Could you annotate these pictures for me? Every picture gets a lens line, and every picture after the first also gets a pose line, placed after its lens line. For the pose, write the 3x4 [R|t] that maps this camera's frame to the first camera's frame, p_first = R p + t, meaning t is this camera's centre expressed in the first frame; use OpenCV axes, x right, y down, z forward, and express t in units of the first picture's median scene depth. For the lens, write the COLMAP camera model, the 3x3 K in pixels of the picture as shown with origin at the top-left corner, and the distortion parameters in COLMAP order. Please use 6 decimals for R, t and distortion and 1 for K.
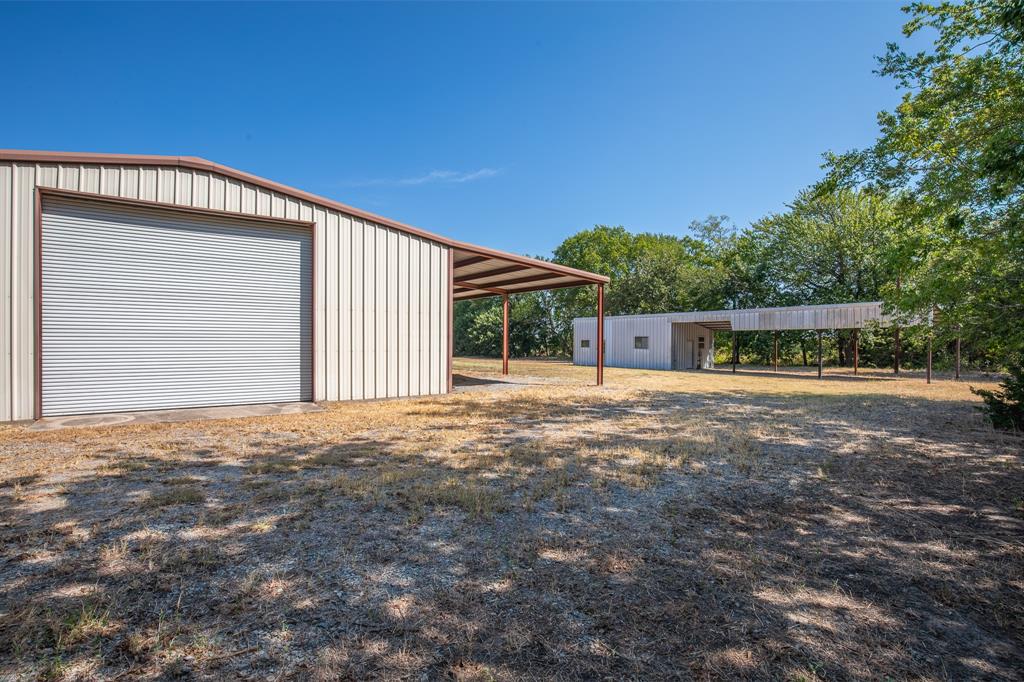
lens RADIAL K [[473.6, 0, 512.0], [0, 473.6, 341.0], [0, 0, 1]] dist [-0.024262, -0.000336]
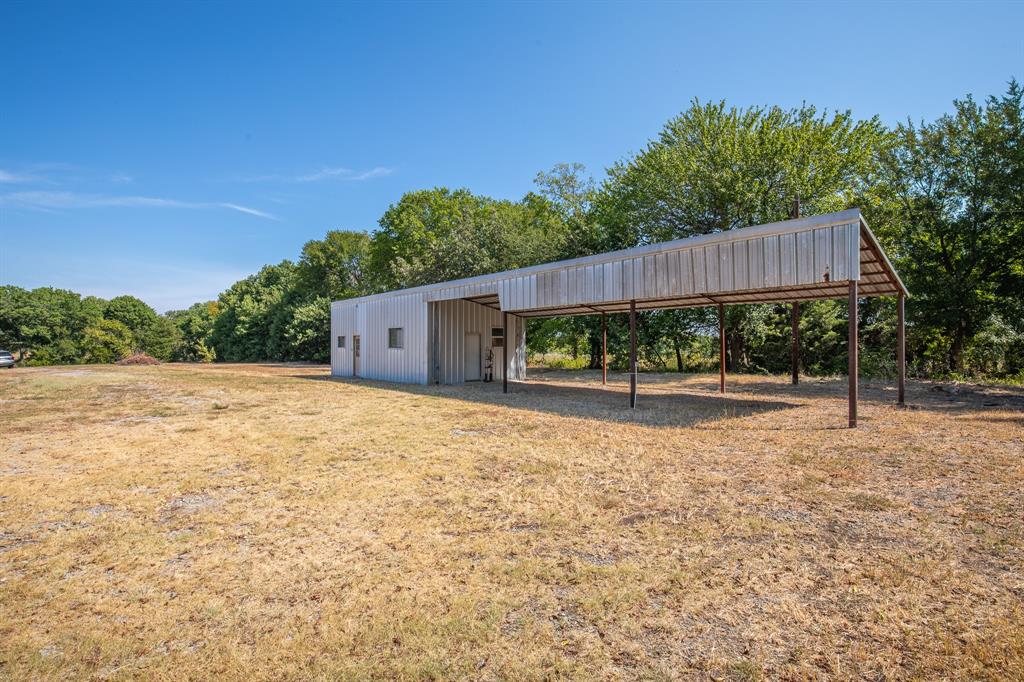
lens RADIAL K [[473.6, 0, 512.0], [0, 473.6, 341.0], [0, 0, 1]] dist [-0.024262, -0.000336]
pose [[0.992288, -0.007856, 0.123708, 0.341908], [0.008726, 0.999941, -0.006499, 0.012322], [-0.123650, 0.007529, 0.992297, 0.390814]]
